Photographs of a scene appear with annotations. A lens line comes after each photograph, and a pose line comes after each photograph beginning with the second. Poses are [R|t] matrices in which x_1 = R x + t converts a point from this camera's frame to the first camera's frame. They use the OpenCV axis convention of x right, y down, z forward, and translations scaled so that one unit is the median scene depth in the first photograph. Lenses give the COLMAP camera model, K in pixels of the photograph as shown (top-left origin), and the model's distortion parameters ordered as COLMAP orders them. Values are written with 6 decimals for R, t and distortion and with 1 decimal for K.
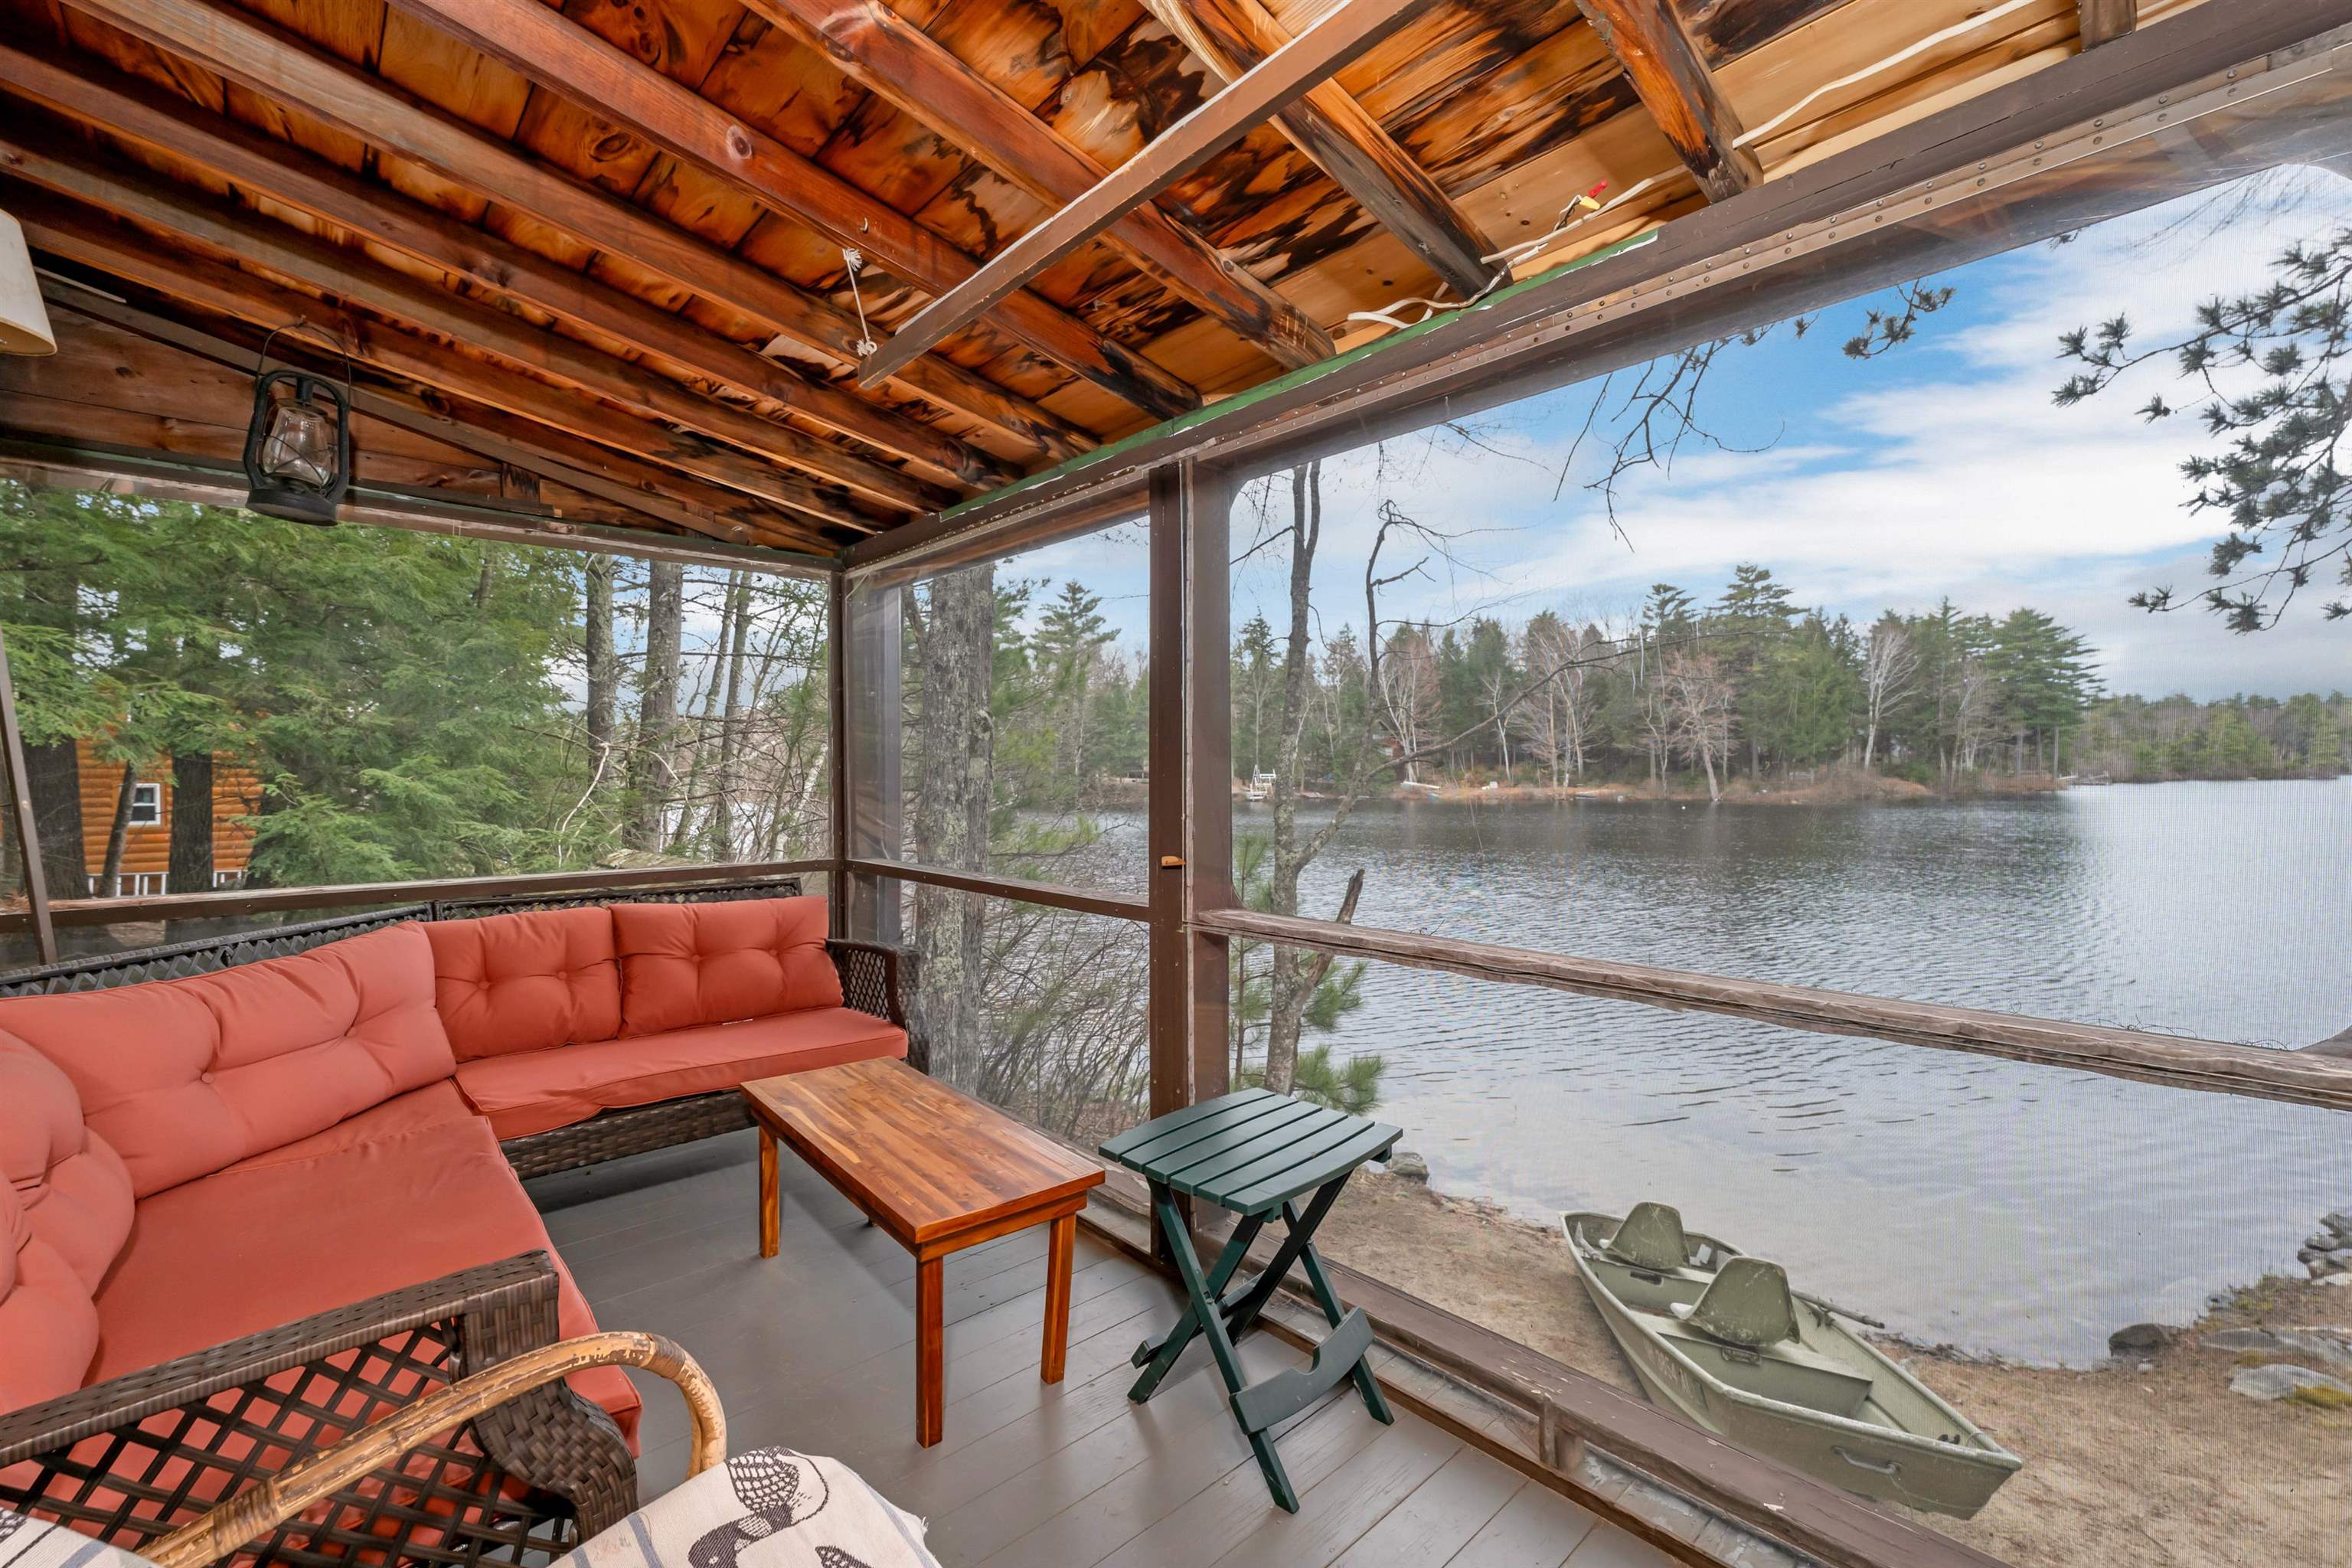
lens RADIAL K [[975.5, 0, 1176.0], [0, 975.5, 784.0], [0, 0, 1]] dist [-0.000051, 0.000051]
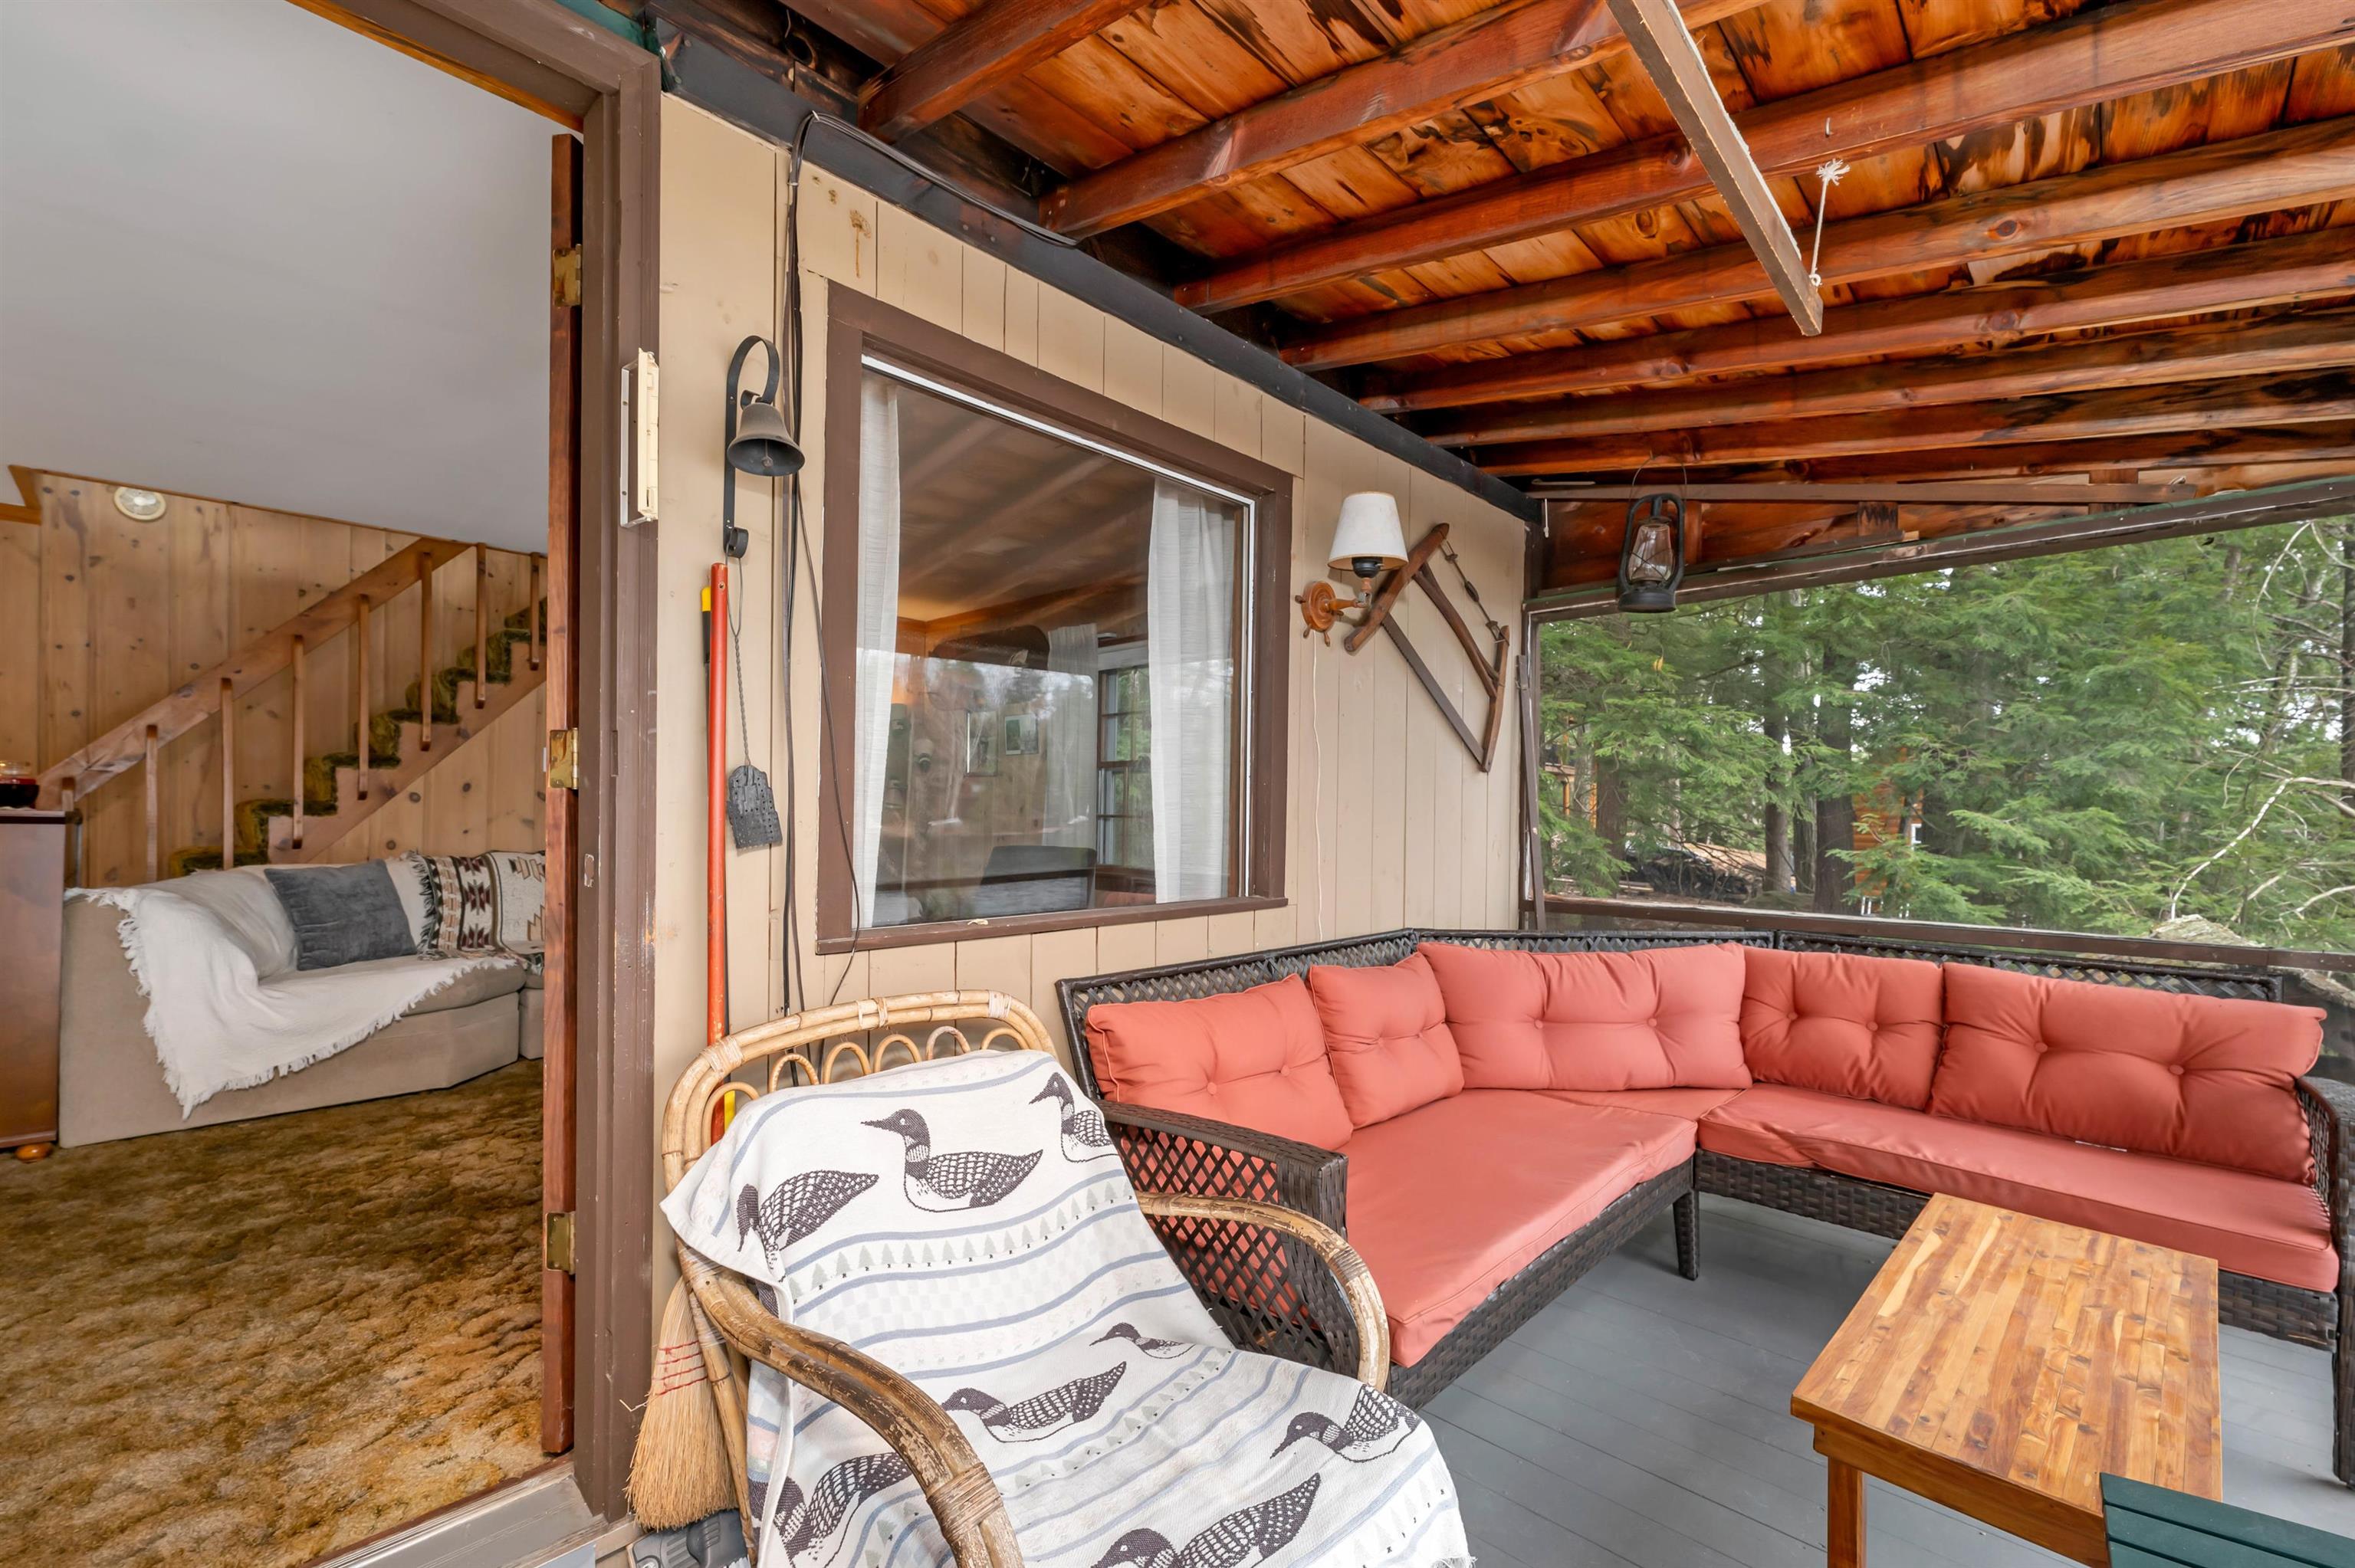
lens RADIAL K [[977.9, 0, 1181.3], [0, 977.9, 813.0], [0, 0, 1]] dist [-0.000731, -0.000216]
pose [[0.074703, 0.003903, -0.997198, 0.324534], [-0.019393, 0.999809, 0.002461, -0.000717], [0.997017, 0.019154, 0.074764, 0.308161]]
